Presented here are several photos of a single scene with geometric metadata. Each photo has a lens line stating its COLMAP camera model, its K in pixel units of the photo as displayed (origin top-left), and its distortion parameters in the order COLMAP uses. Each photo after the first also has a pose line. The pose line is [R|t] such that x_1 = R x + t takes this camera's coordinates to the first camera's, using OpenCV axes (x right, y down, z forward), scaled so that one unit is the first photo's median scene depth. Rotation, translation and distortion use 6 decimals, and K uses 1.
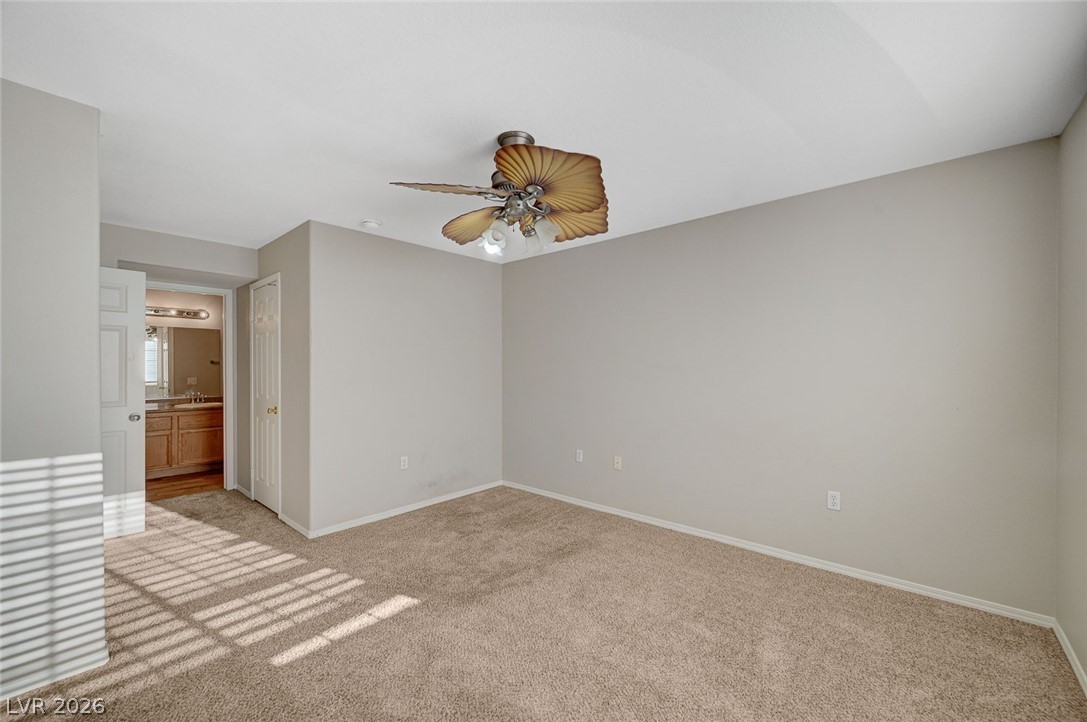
lens RADIAL K [[430.0, 0, 547.8], [0, 430.0, 367.3], [0, 0, 1]] dist [-0.001073, 0.000232]
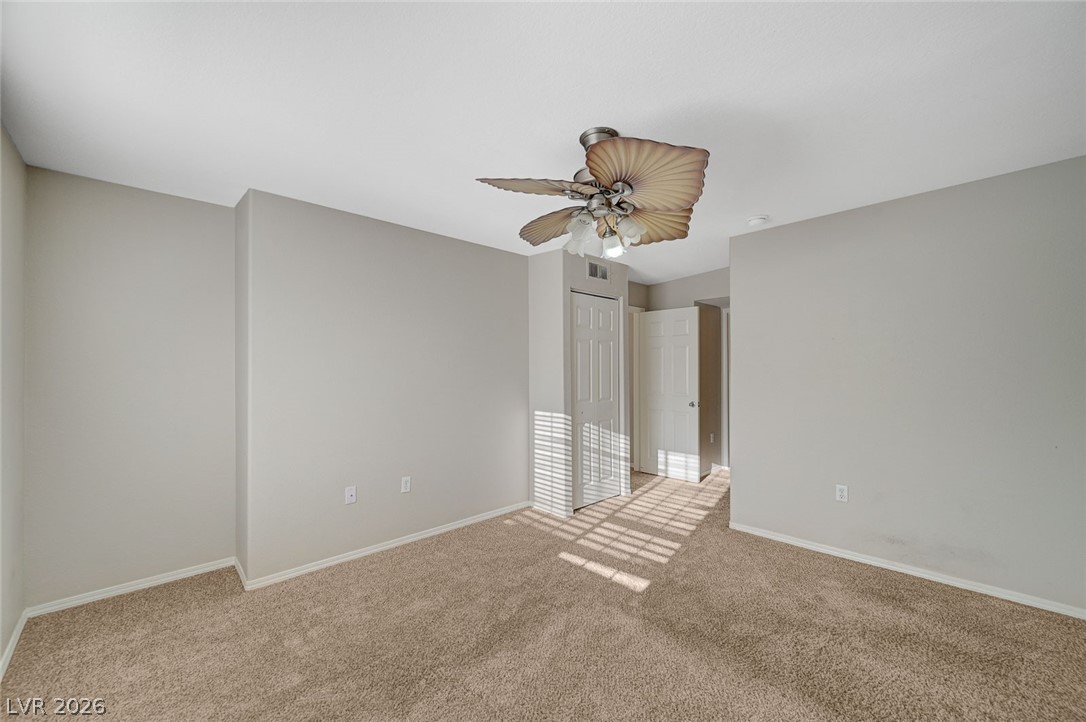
lens RADIAL K [[435.5, 0, 545.1], [0, 435.5, 375.2], [0, 0, 1]] dist [0.000290, 0.000182]
pose [[-0.106868, 0.007142, -0.994248, 0.778857], [0.009269, 0.999938, 0.006187, 0.002833], [0.994230, -0.008554, -0.106928, 0.875999]]
